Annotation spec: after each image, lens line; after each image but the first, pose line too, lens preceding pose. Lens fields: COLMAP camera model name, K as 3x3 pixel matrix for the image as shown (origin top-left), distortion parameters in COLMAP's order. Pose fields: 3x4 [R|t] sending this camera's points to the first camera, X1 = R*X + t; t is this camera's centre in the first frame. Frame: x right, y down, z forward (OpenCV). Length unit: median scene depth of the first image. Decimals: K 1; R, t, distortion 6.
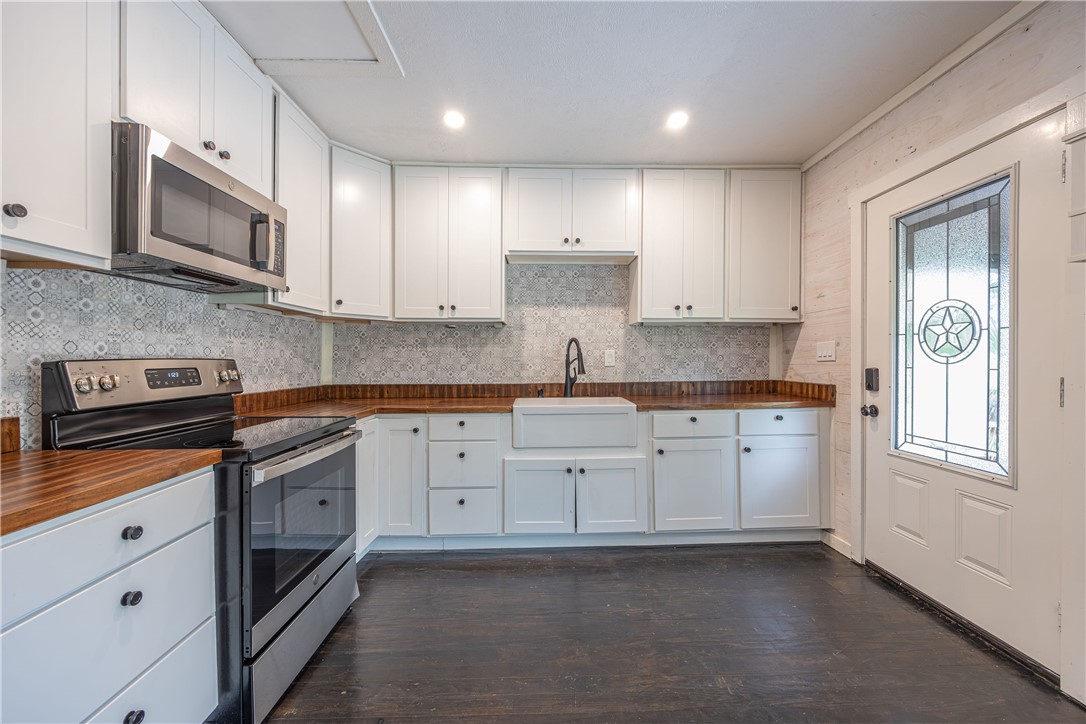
lens RADIAL K [[423.4, 0, 548.3], [0, 423.4, 362.9], [0, 0, 1]] dist [-0.002149, -0.000021]
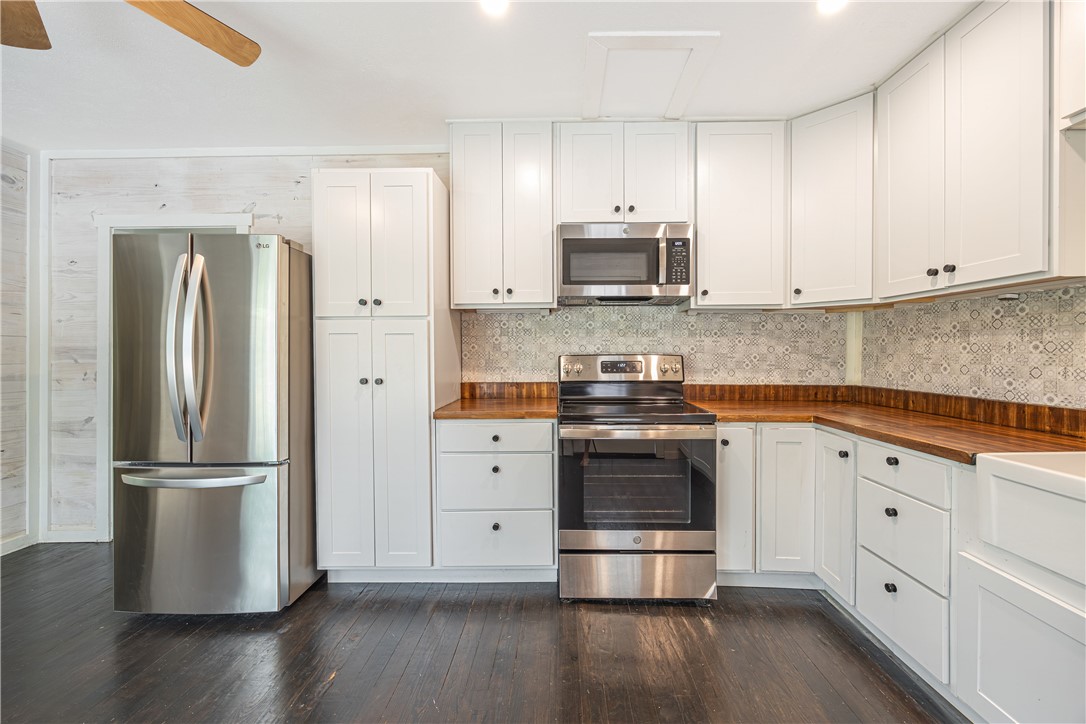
lens RADIAL K [[423.4, 0, 549.9], [0, 423.4, 352.9], [0, 0, 1]] dist [-0.002149, -0.000021]
pose [[-0.044010, 0.000727, -0.999031, 0.389607], [-0.009862, 0.999951, 0.001162, -0.008819], [0.998982, 0.009903, -0.044001, 0.478260]]
